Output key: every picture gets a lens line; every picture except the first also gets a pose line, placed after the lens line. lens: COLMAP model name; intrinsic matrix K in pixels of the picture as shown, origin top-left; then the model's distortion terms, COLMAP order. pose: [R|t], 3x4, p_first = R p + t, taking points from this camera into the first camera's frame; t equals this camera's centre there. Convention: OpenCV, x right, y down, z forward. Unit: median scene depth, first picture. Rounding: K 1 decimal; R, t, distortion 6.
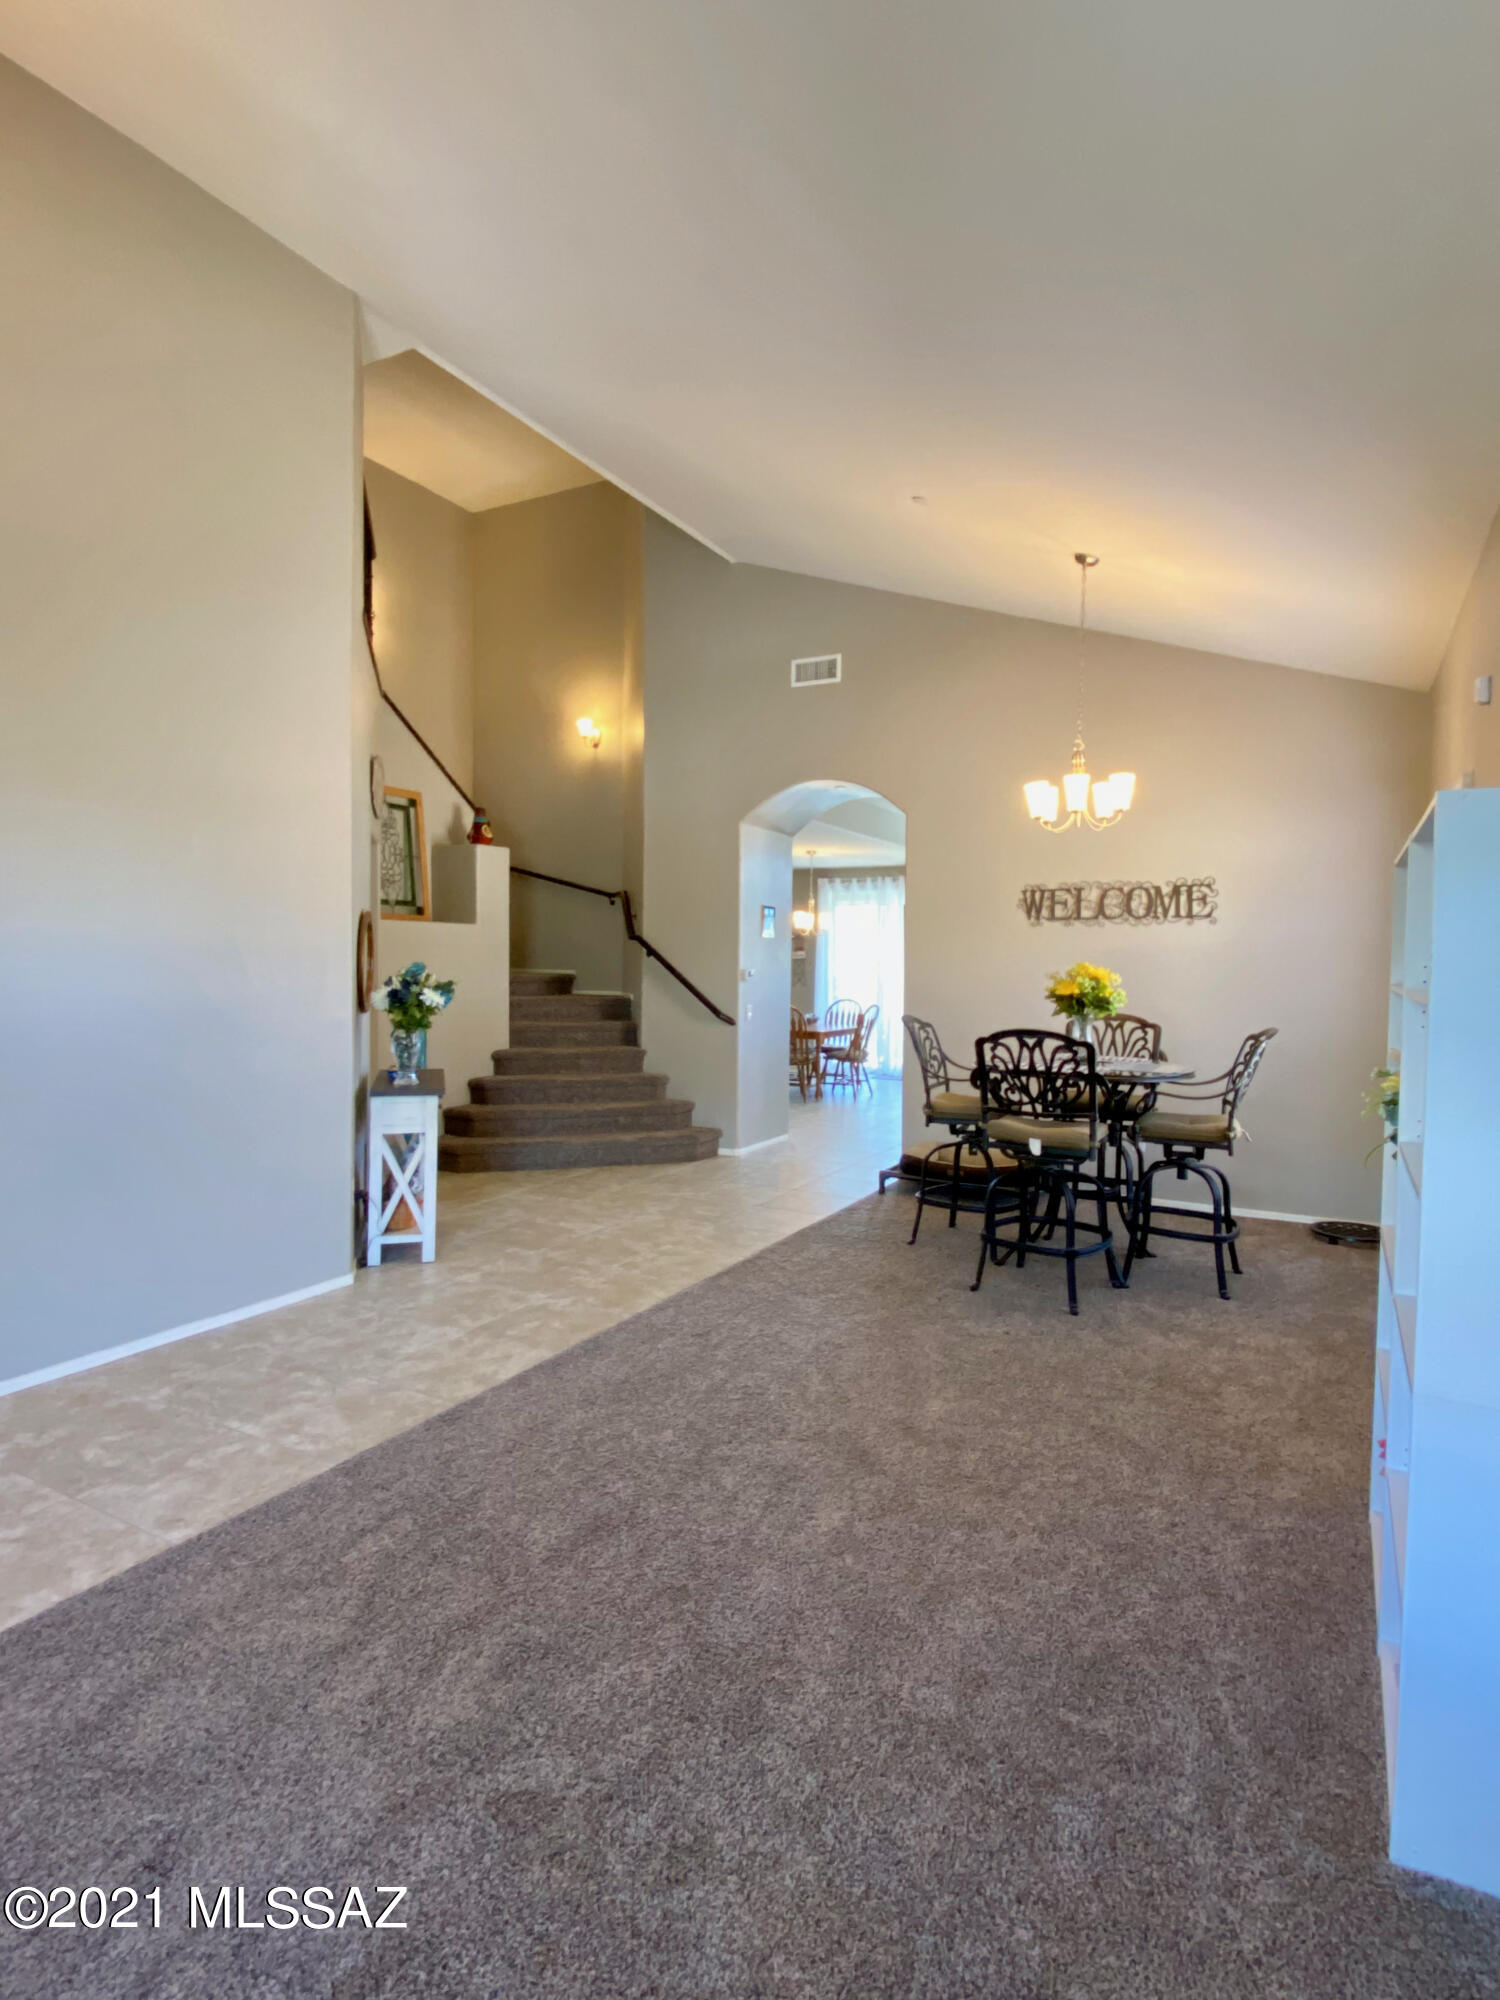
lens RADIAL K [[1079.6, 0, 754.8], [0, 1079.6, 1011.4], [0, 0, 1]] dist [0.015233, -0.022401]
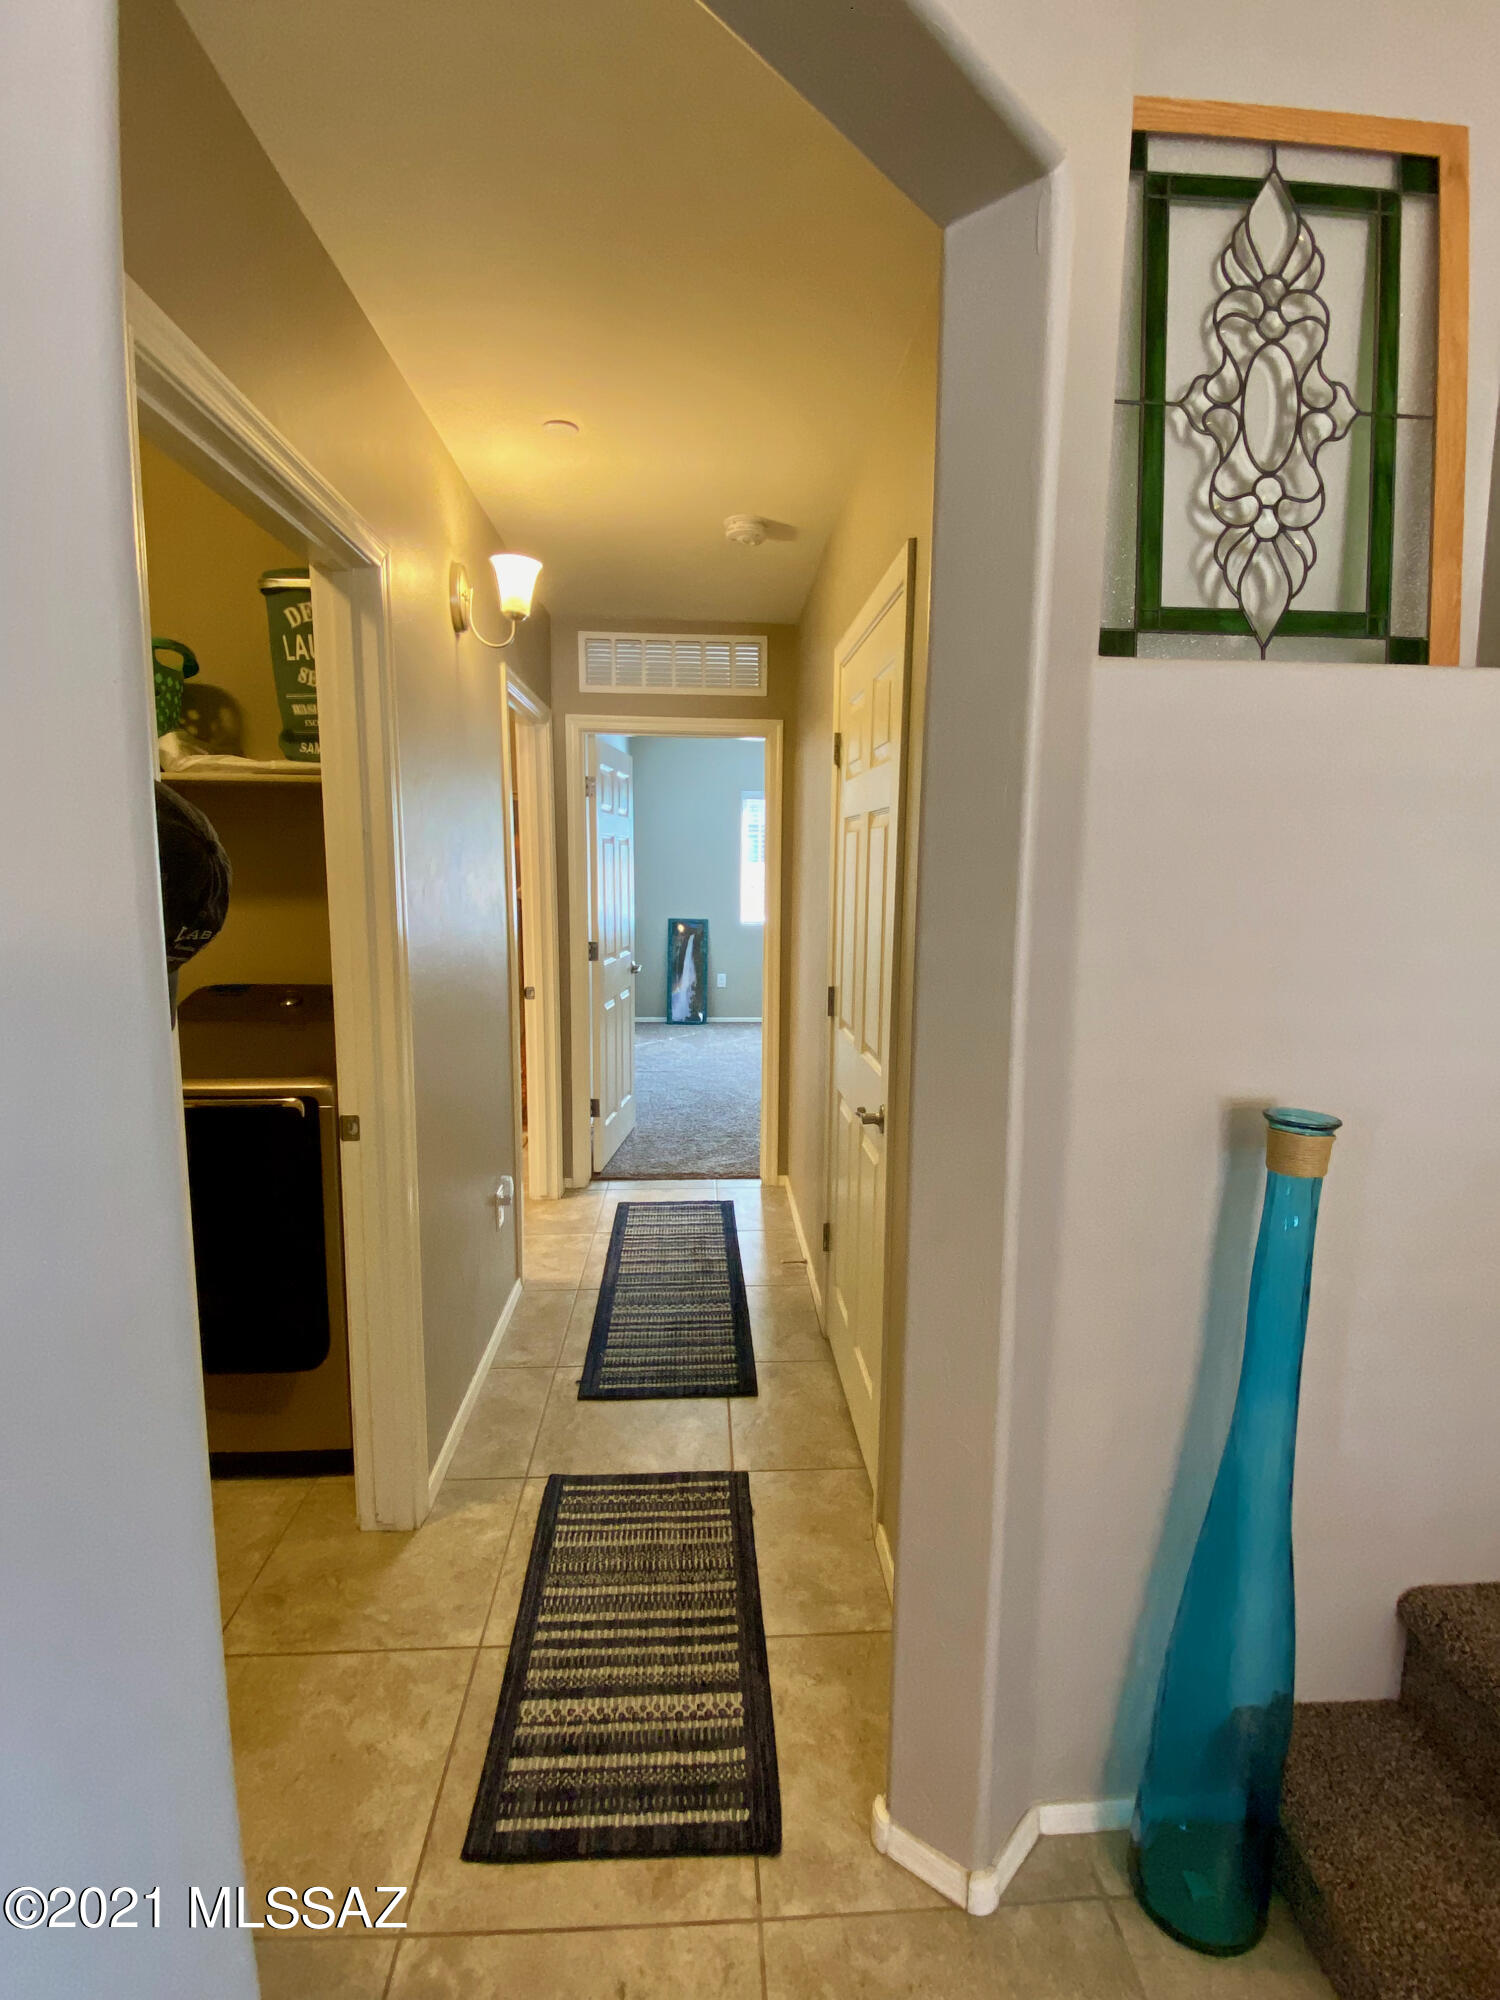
lens RADIAL K [[937.1, 0, 755.4], [0, 937.1, 987.0], [0, 0, 1]] dist [-0.002108, -0.002598]
pose [[0.545532, 0.106126, -0.831343, -0.203103], [-0.034167, 0.993942, 0.104462, -0.035950], [0.837393, -0.028583, 0.545853, 0.741232]]
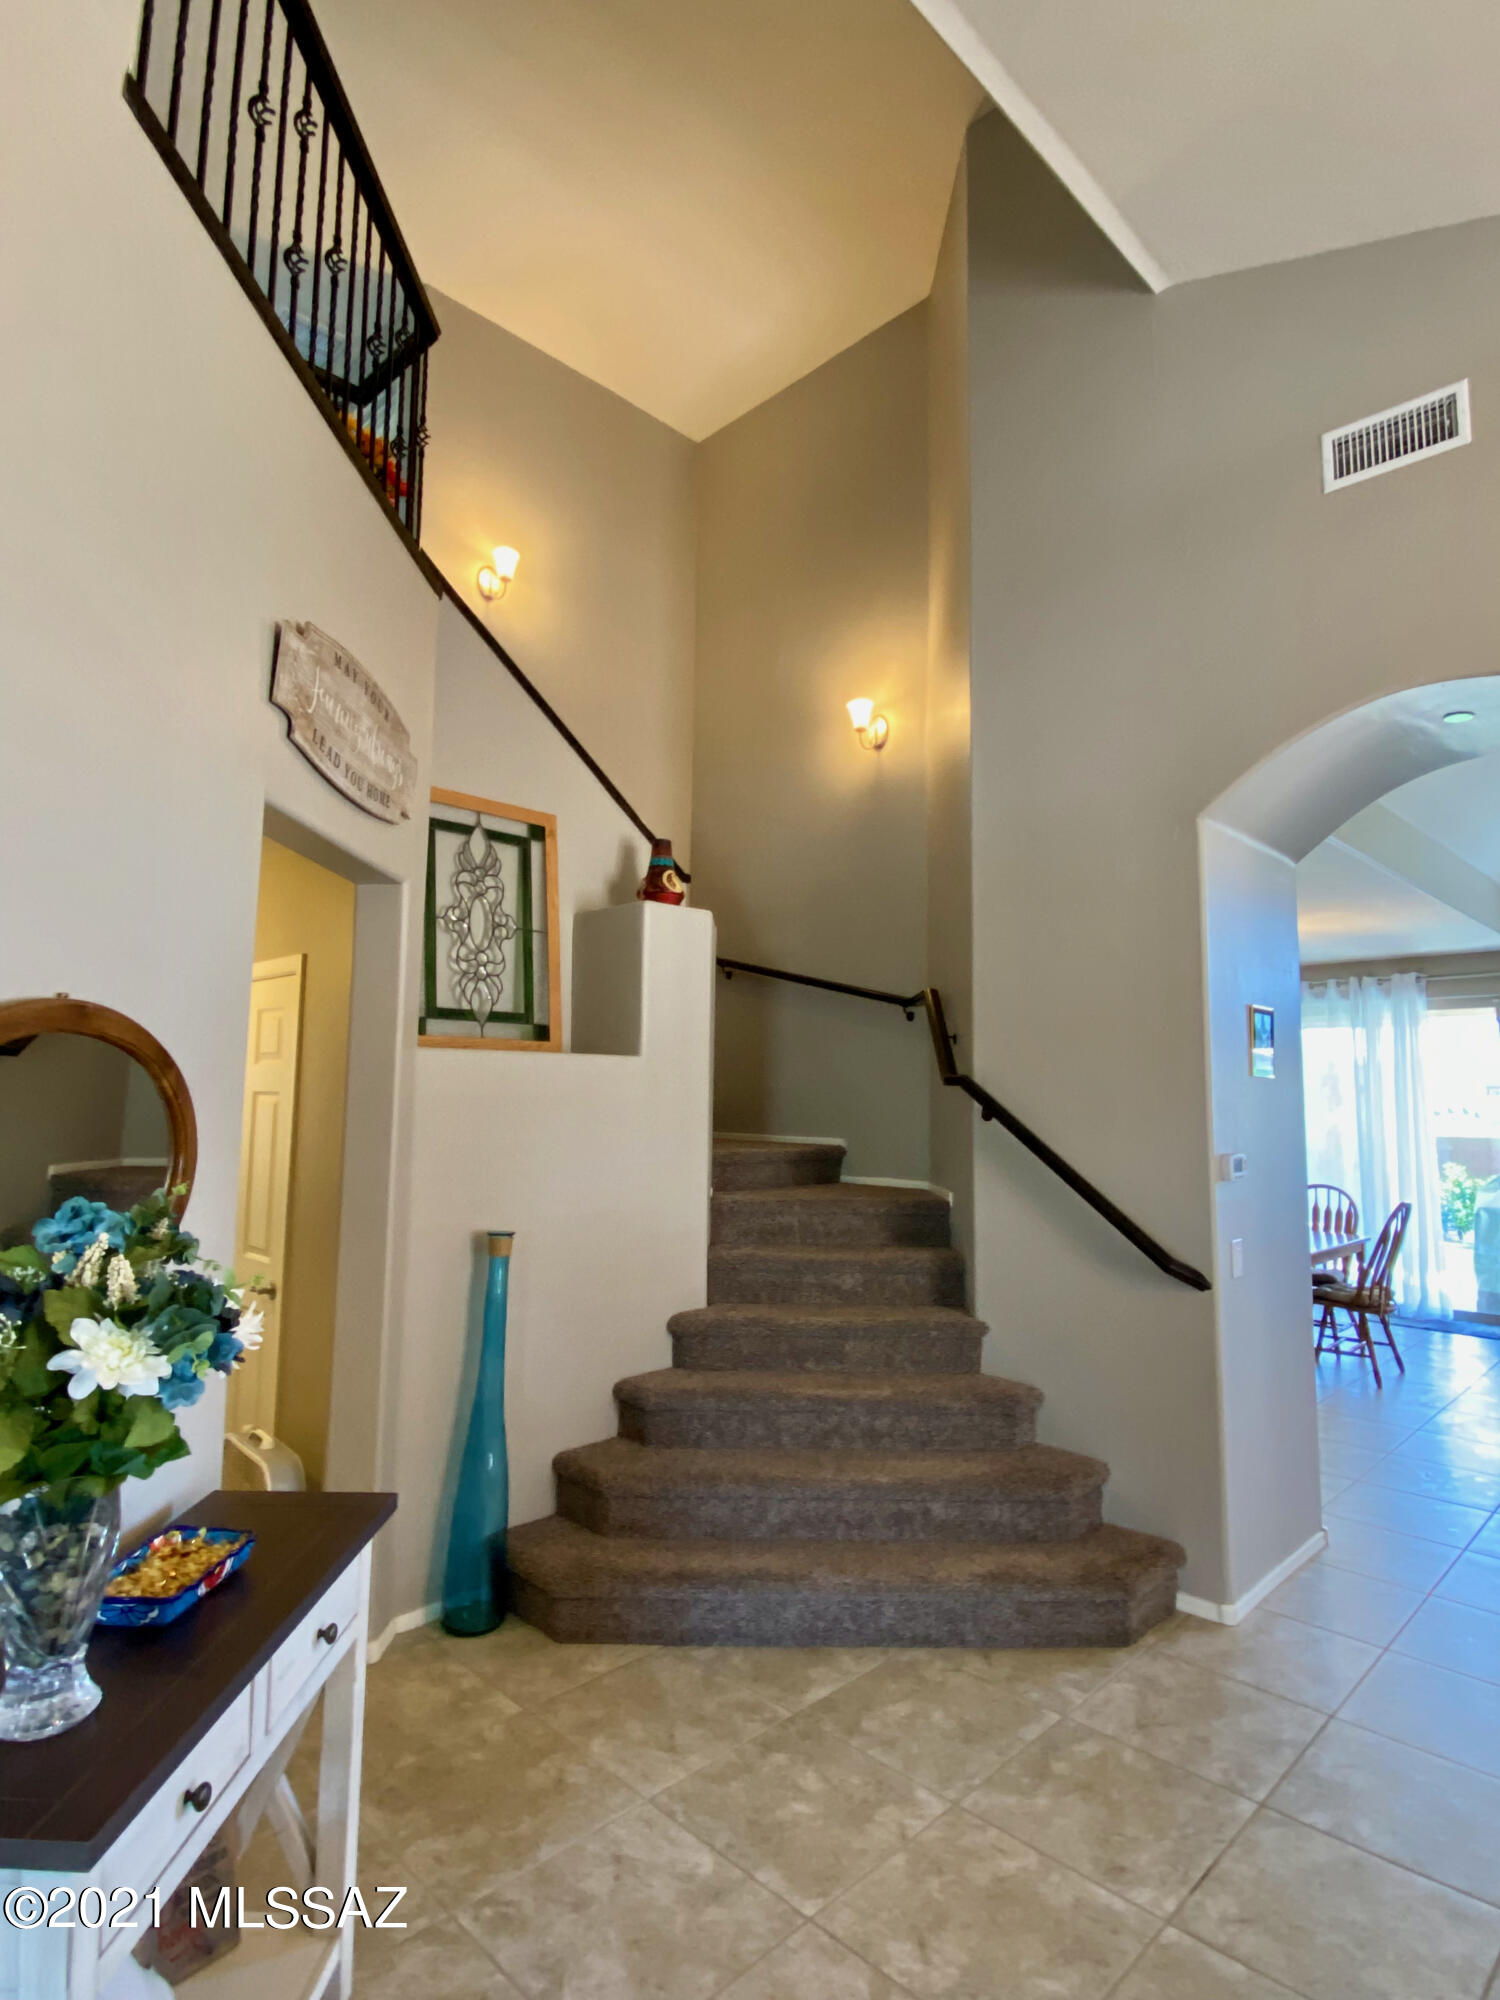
lens RADIAL K [[1079.6, 0, 754.9], [0, 1079.6, 1002.7], [0, 0, 1]] dist [0.015233, -0.022401]
pose [[0.963210, -0.027860, -0.267302, -0.068753], [-0.010662, 0.989868, -0.141591, -0.033266], [0.268538, 0.139232, 0.953153, 0.510333]]
